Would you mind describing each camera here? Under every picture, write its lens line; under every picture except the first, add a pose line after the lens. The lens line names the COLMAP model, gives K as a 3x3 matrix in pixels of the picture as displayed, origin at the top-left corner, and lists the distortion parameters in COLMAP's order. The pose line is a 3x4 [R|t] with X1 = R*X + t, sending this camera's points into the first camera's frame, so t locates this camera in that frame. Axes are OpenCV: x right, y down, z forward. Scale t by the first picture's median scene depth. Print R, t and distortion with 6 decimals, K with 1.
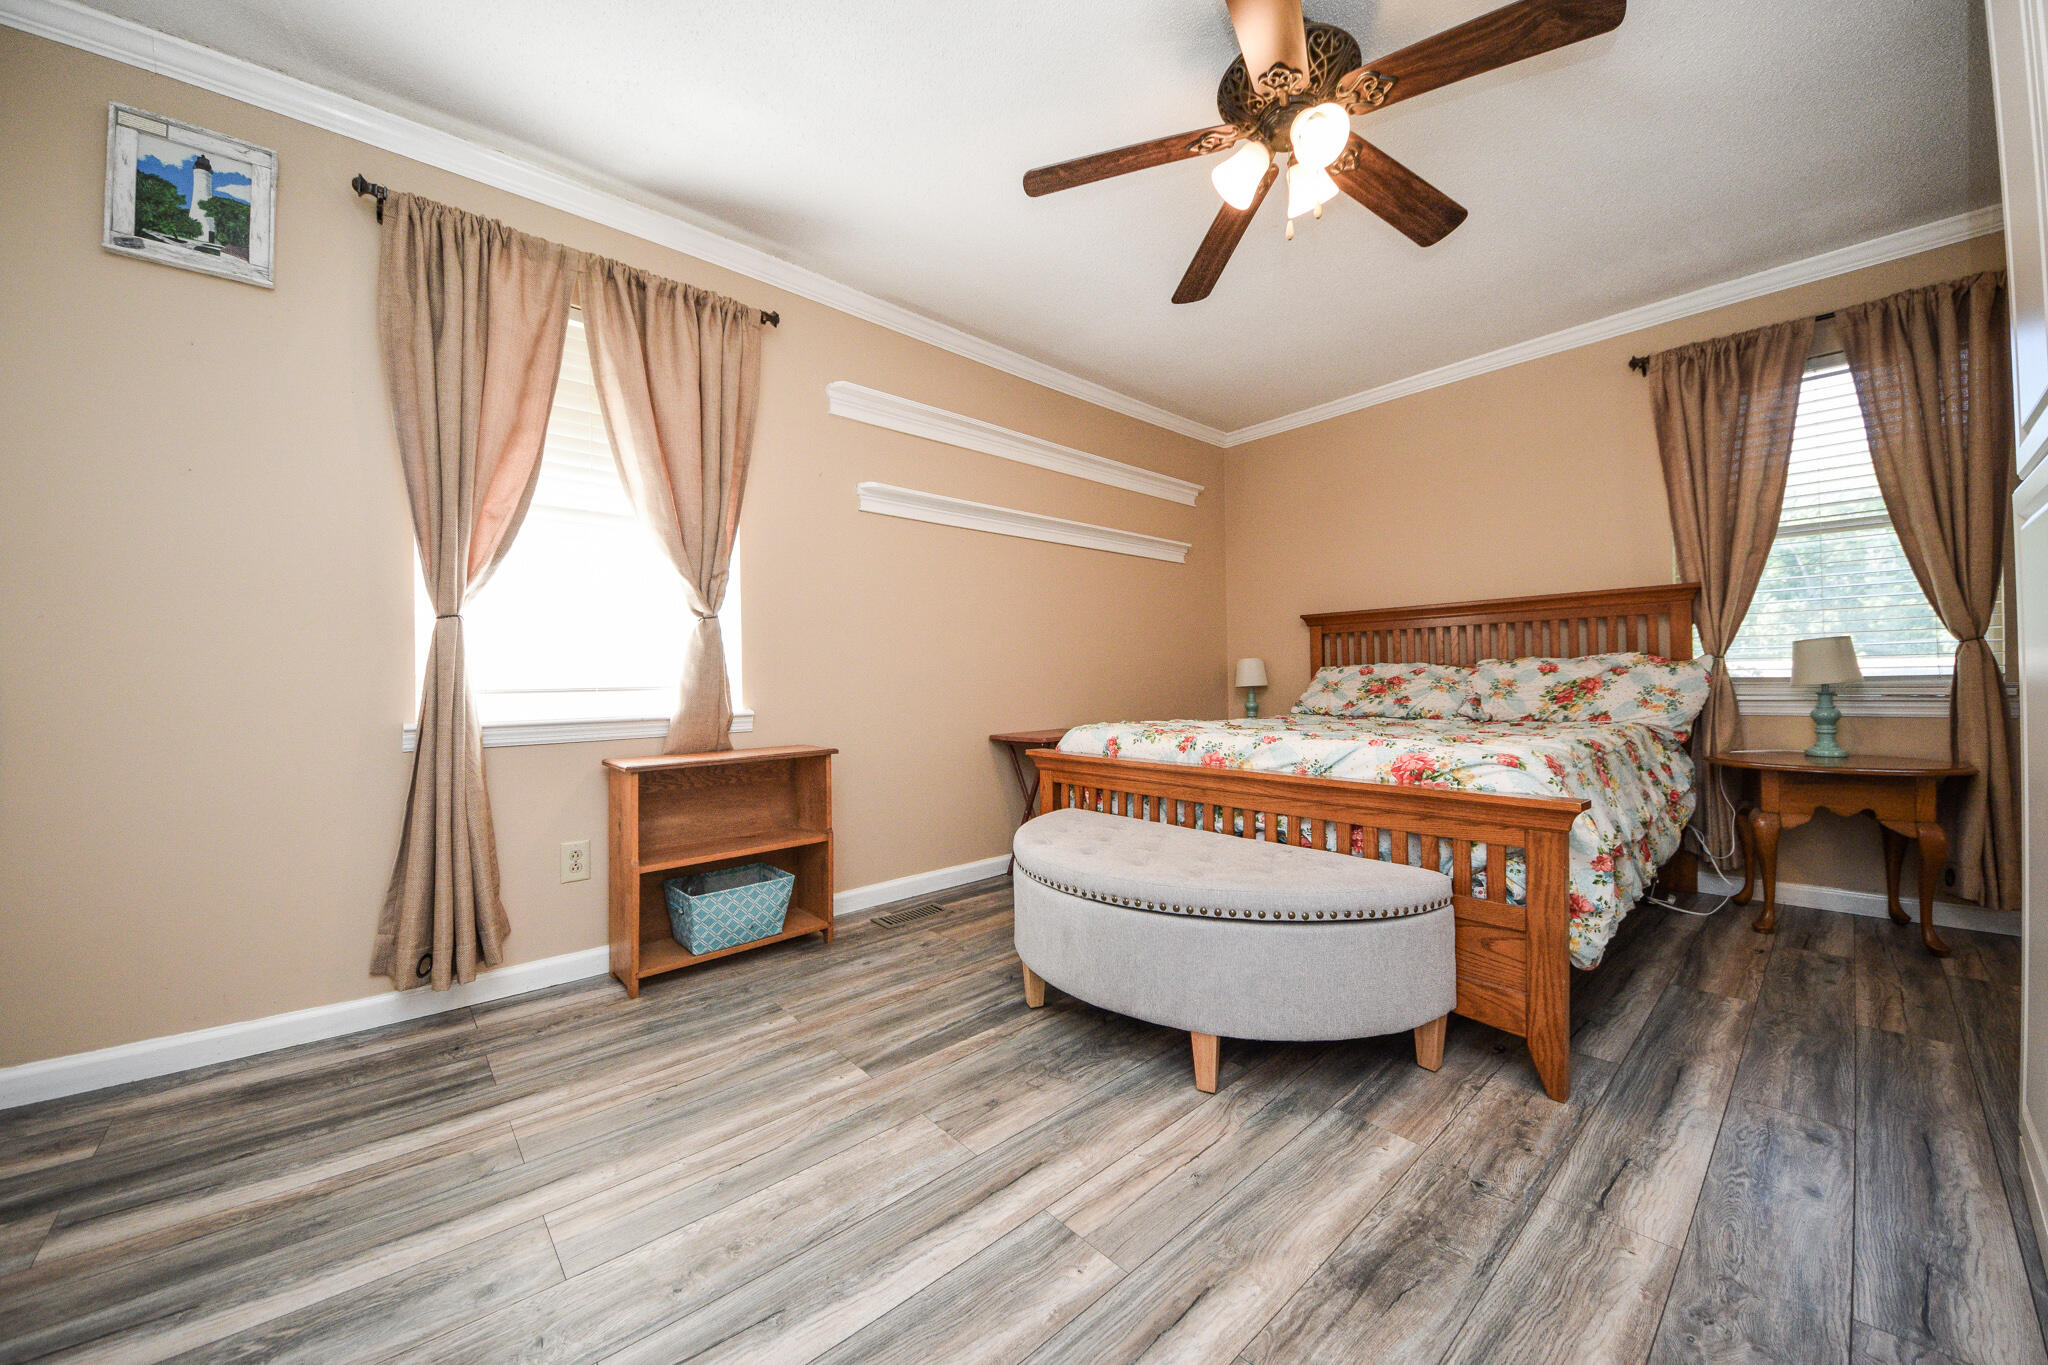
lens RADIAL K [[719.8, 0, 1024.0], [0, 719.8, 682.5], [0, 0, 1]] dist [0.017037, -0.013310]
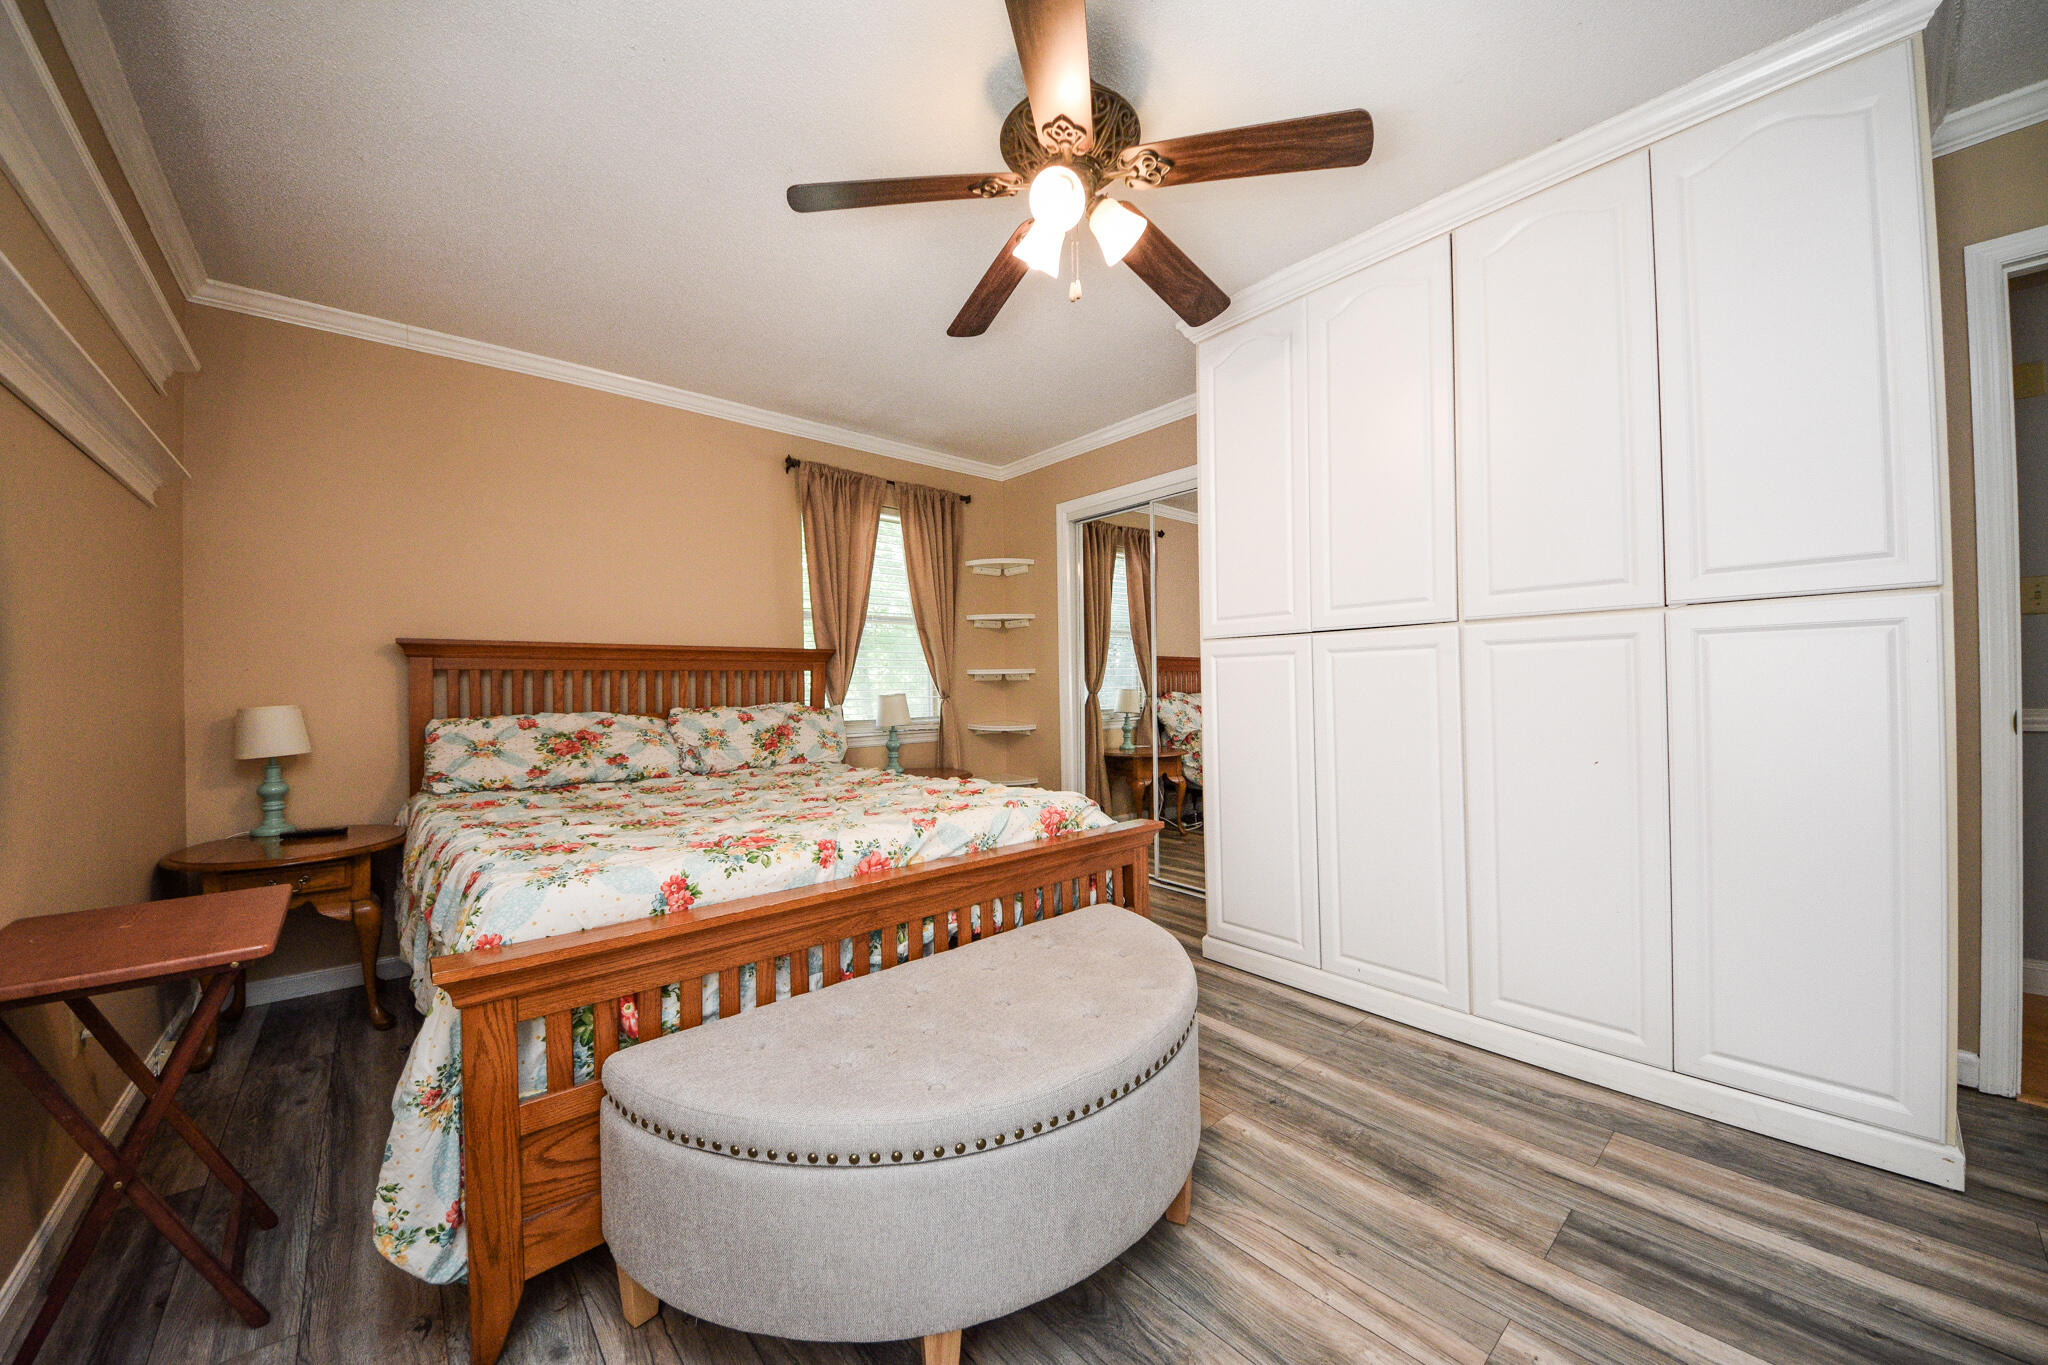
lens RADIAL K [[719.8, 0, 1024.0], [0, 719.8, 682.5], [0, 0, 1]] dist [0.017037, -0.013310]
pose [[0.012110, 0.021161, 0.999703, -0.367676], [0.019108, 0.999589, -0.021390, -0.045537], [-0.999744, 0.019362, 0.011701, 0.664236]]
